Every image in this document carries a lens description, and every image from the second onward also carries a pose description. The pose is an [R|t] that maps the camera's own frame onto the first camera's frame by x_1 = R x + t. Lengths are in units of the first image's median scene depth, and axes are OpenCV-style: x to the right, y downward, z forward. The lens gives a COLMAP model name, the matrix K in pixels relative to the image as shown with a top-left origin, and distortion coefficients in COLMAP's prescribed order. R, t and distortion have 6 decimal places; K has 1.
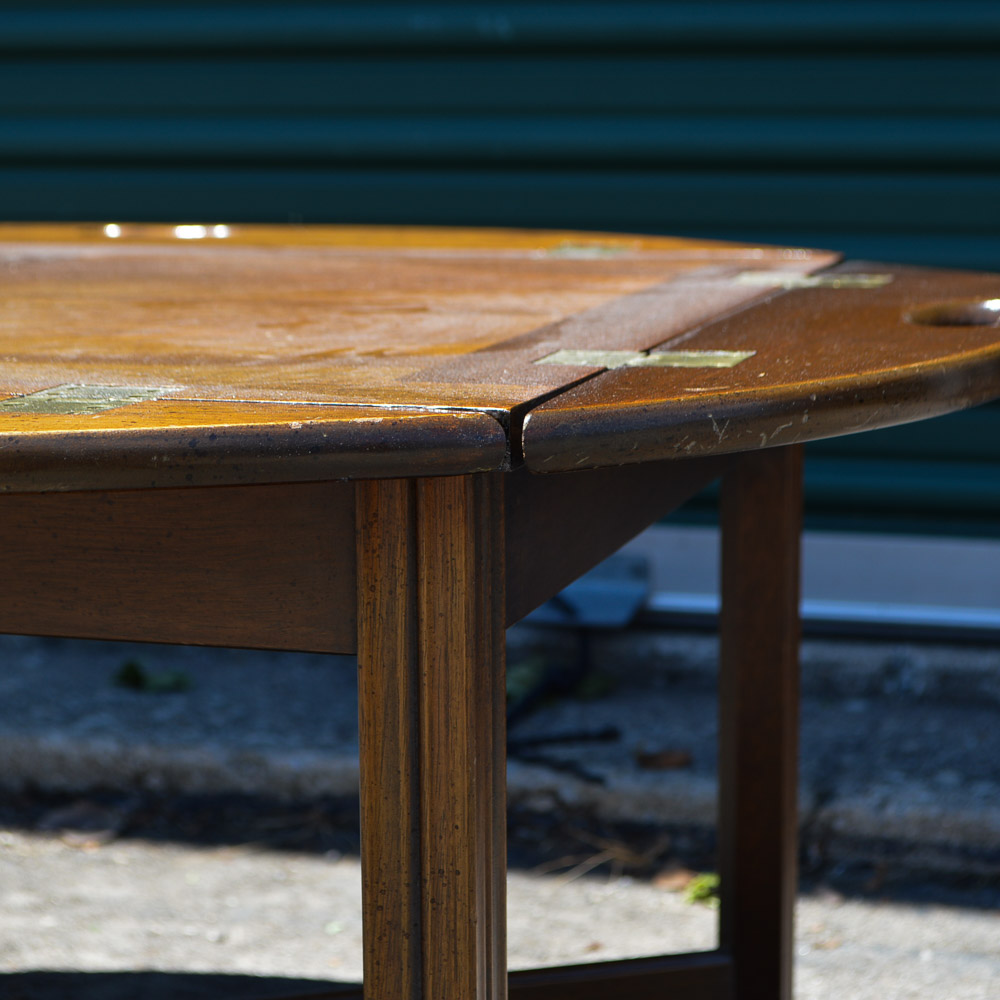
lens RADIAL K [[2636.9, 0, 498.9], [0, 2636.9, 521.2], [0, 0, 1]] dist [-0.002158, 0.000000]
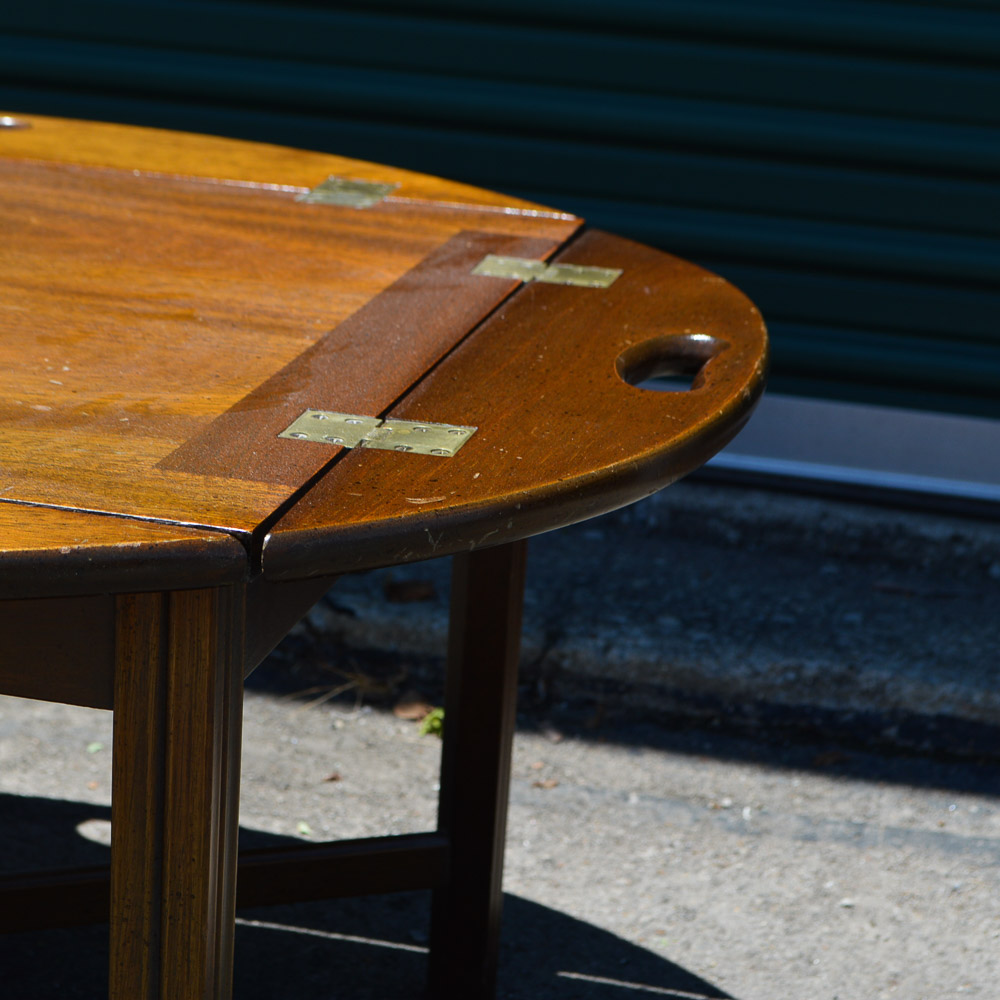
lens RADIAL K [[2636.9, 0, 497.3], [0, 2636.9, 503.6], [0, 0, 1]] dist [-0.002158, 0.000000]
pose [[0.995364, 0.044425, 0.085311, 0.005456], [-0.055100, 0.990351, 0.127160, -0.094383], [-0.078838, -0.131271, 0.988207, -0.069783]]
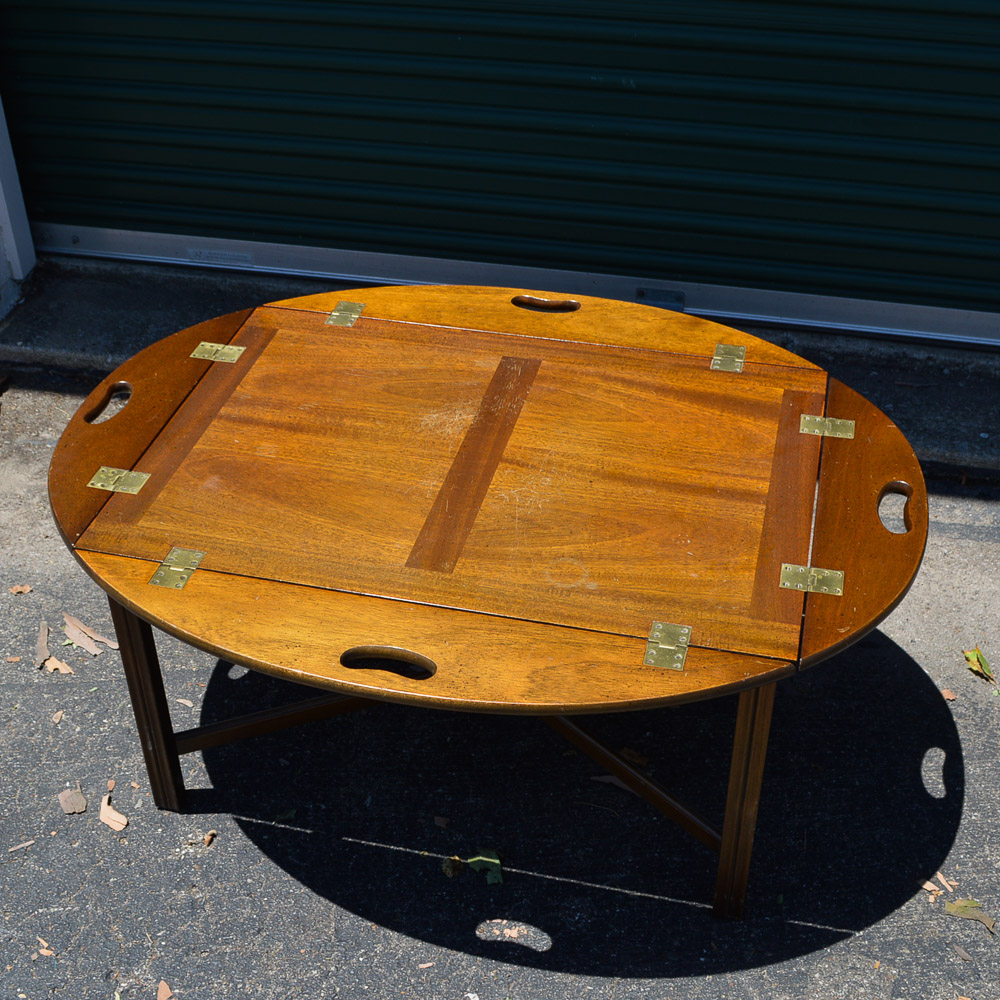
lens RADIAL K [[1405.1, 0, 497.7], [0, 1405.1, 443.5], [0, 0, 1]] dist [-0.083240, 0.000000]
pose [[0.998603, -0.035344, 0.039277, -0.208731], [0.015777, 0.908889, 0.416740, -0.496308], [-0.050428, -0.415538, 0.908177, -0.254737]]
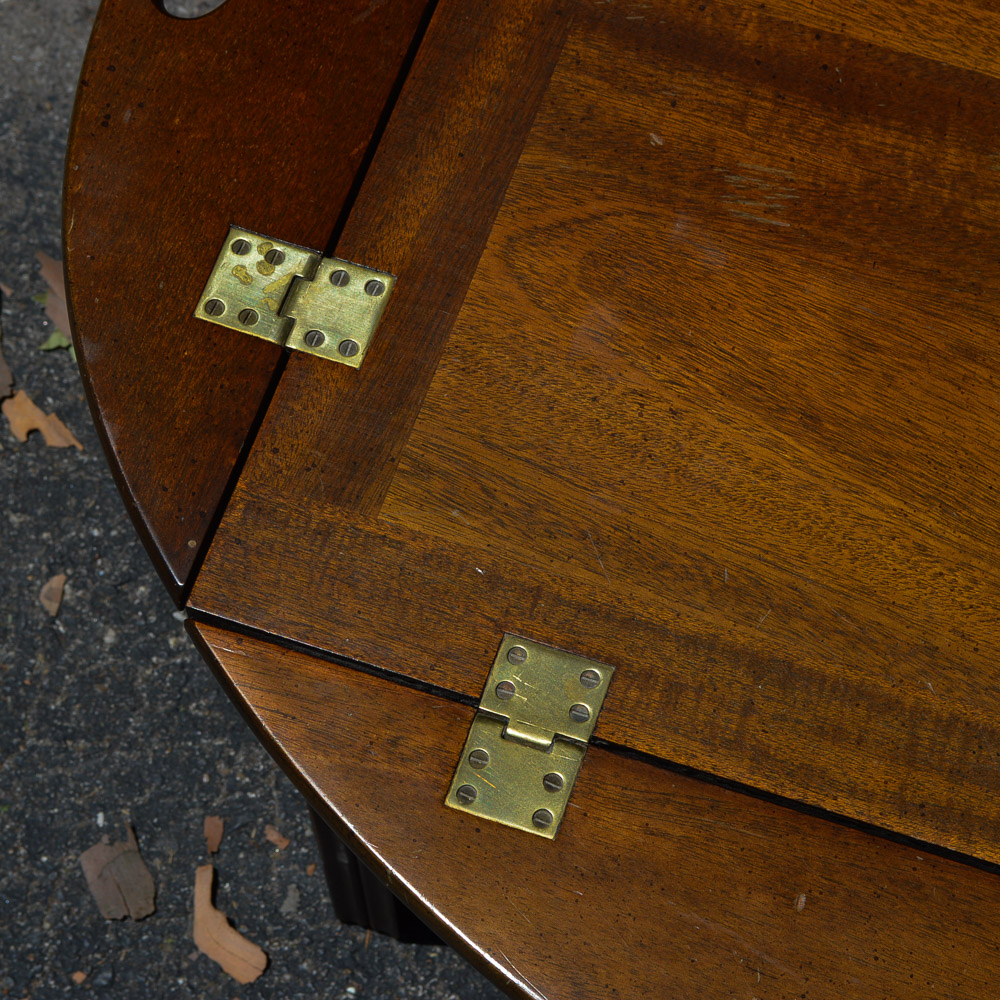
lens RADIAL K [[2636.9, 0, 496.7], [0, 2636.9, 502.6], [0, 0, 1]] dist [-0.002158, 0.000000]
pose [[0.999263, 0.030435, -0.023384, -0.383303], [0.002035, 0.566380, 0.824142, -0.521380], [0.038327, -0.823582, 0.565900, 0.292240]]
